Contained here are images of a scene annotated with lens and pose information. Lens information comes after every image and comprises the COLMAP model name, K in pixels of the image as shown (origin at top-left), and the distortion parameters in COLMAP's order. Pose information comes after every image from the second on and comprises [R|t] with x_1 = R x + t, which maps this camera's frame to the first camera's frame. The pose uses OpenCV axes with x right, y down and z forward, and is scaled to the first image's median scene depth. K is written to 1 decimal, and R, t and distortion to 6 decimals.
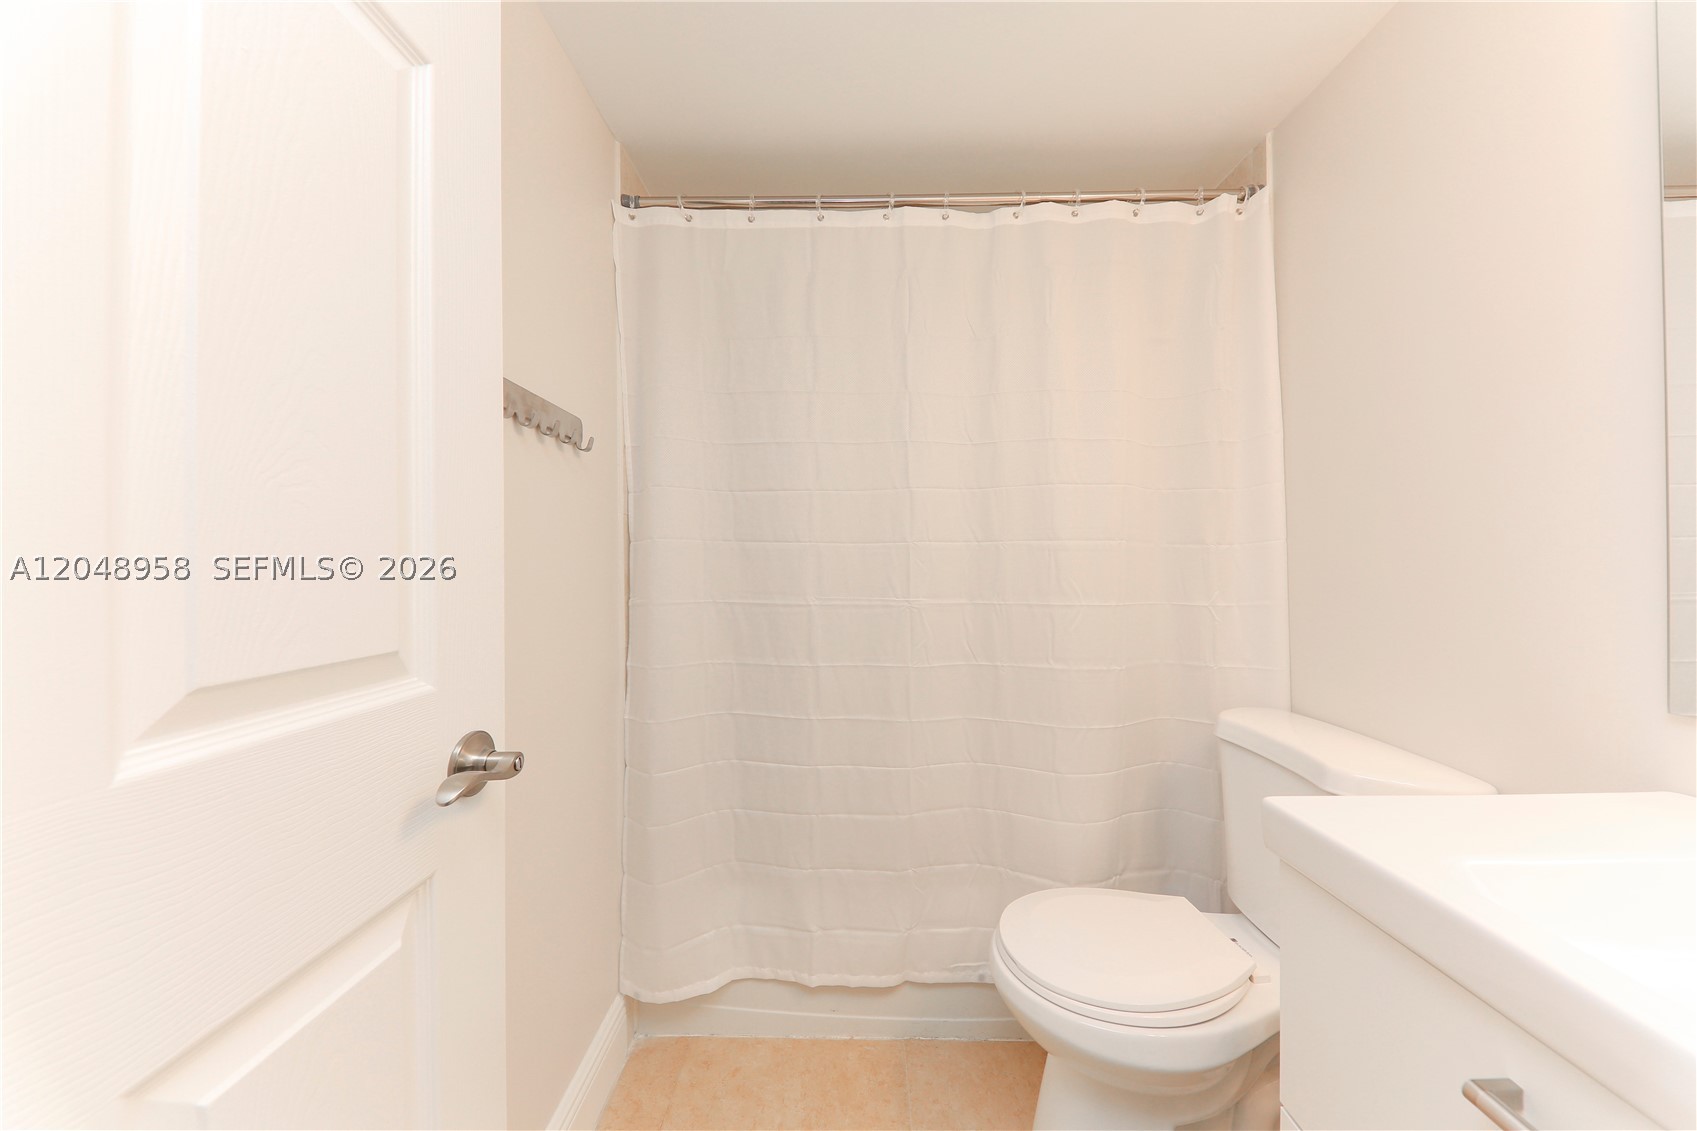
lens RADIAL K [[591.2, 0, 849.4], [0, 591.2, 563.9], [0, 0, 1]] dist [0.002589, -0.003572]
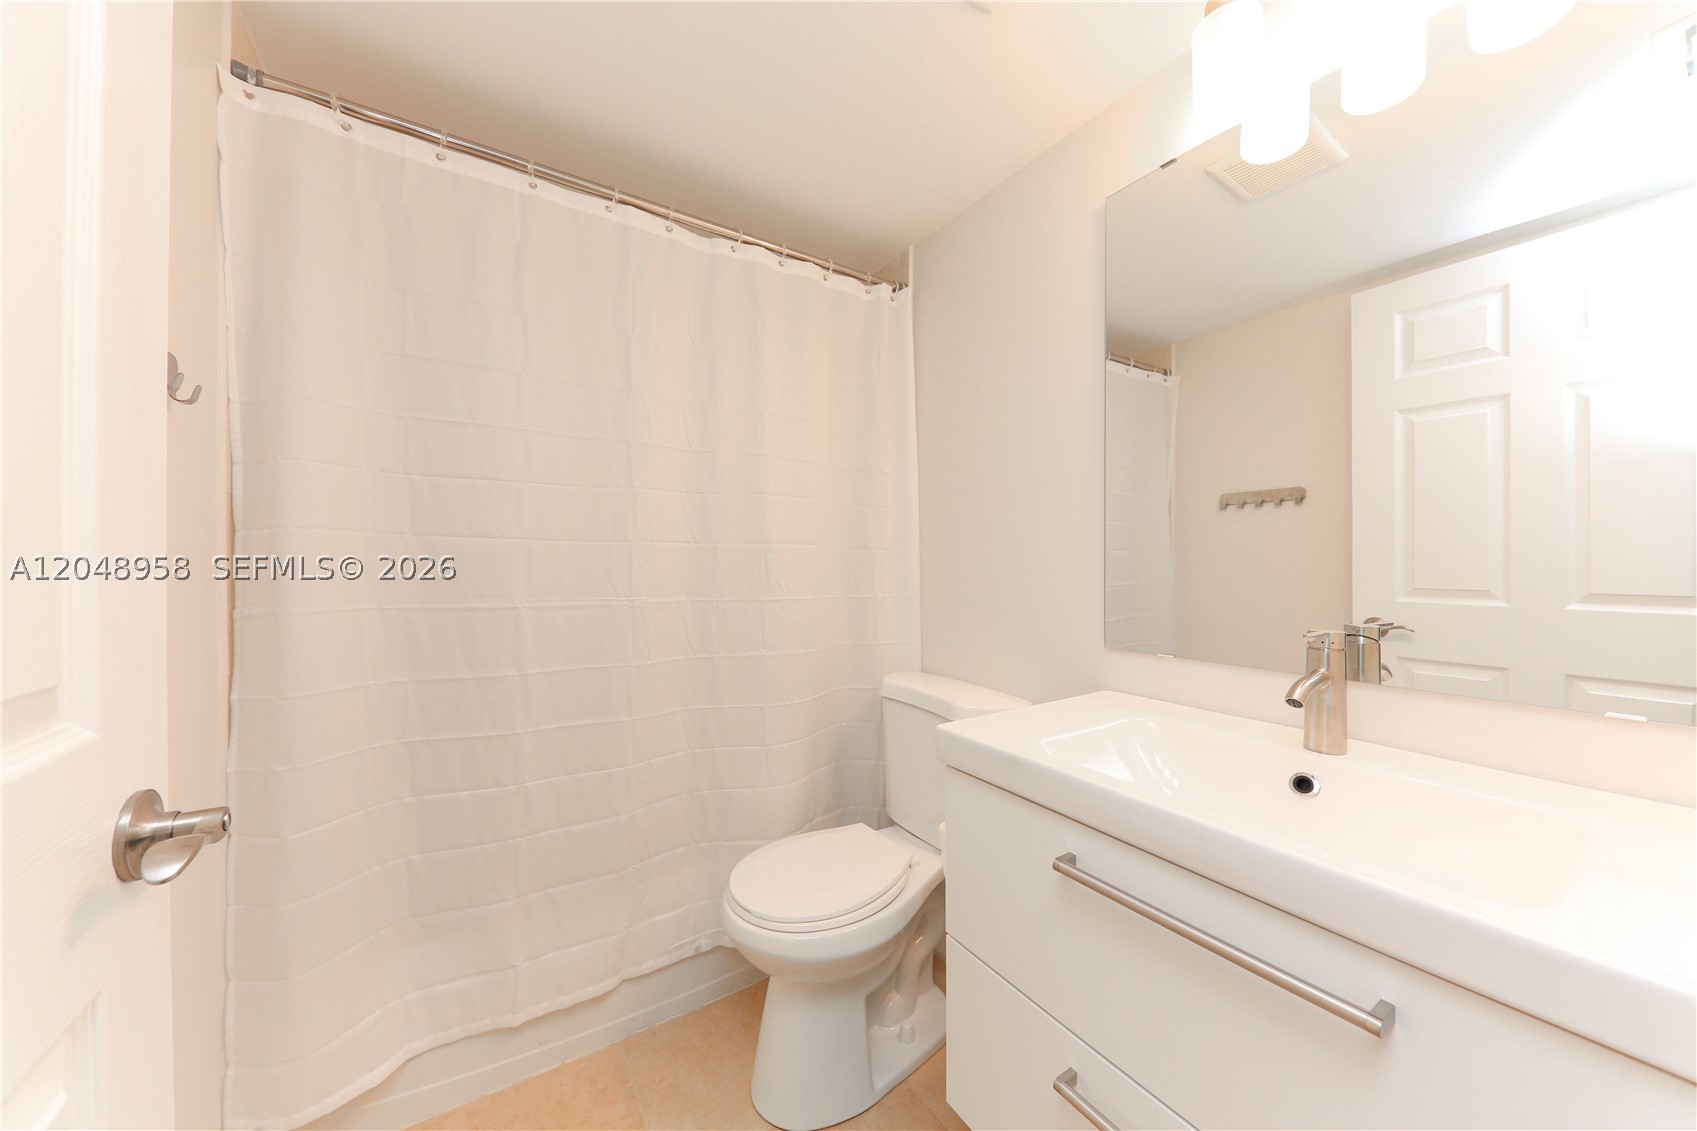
lens RADIAL K [[591.2, 0, 849.2], [0, 591.2, 566.3], [0, 0, 1]] dist [0.002589, -0.003572]
pose [[0.825027, 0.003347, 0.565083, -0.162439], [-0.005119, 0.999986, 0.001550, 0.001650], [-0.565070, -0.004171, 0.825033, -0.038767]]
